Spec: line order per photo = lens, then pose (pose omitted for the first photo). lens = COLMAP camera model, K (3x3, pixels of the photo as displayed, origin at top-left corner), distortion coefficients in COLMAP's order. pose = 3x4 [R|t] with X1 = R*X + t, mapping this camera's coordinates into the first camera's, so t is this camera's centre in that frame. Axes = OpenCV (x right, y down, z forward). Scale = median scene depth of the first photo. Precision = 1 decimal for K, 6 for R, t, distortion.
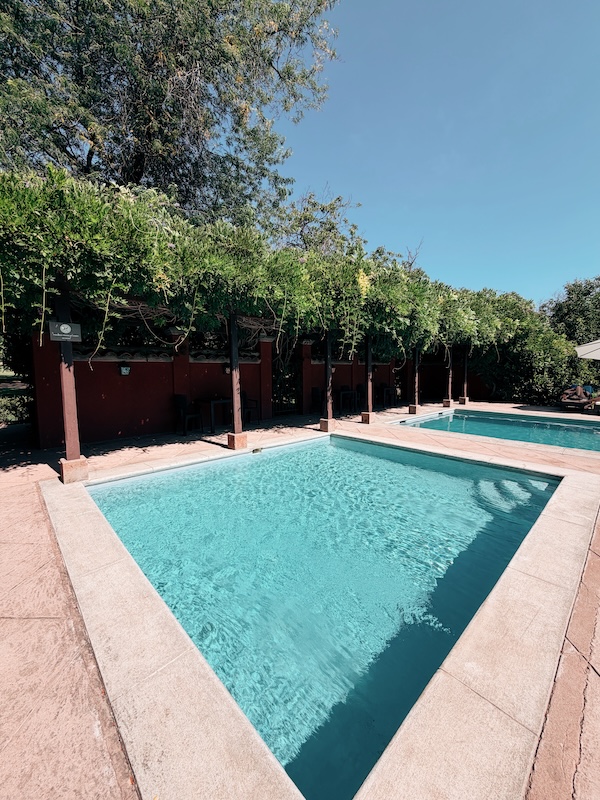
lens RADIAL K [[319.6, 0, 299.3], [0, 319.6, 397.3], [0, 0, 1]] dist [-0.002049, 0.000062]
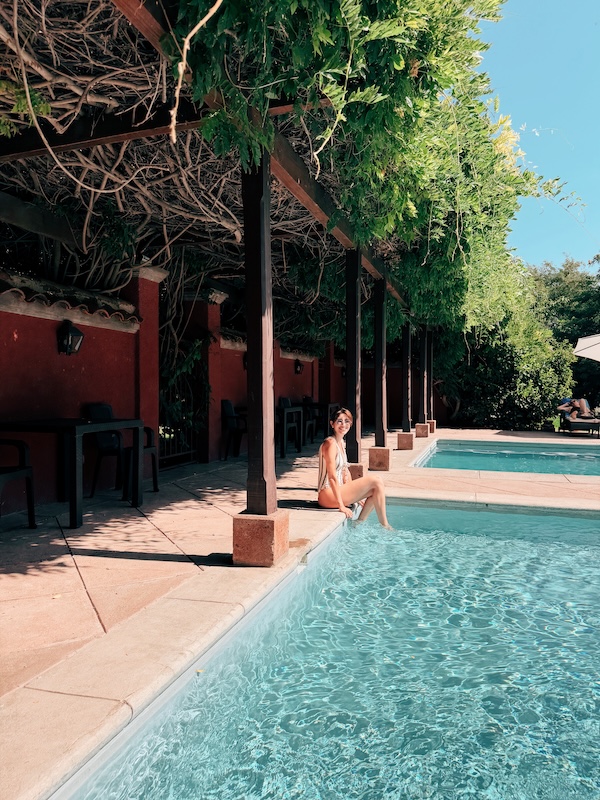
lens RADIAL K [[553.3, 0, 294.5], [0, 553.3, 404.7], [0, 0, 1]] dist [0.007151, -0.009202]
pose [[0.890069, -0.008323, 0.455750, -0.358255], [0.036259, 0.997958, -0.052589, 0.032614], [-0.454382, 0.063333, 0.888553, 0.438146]]
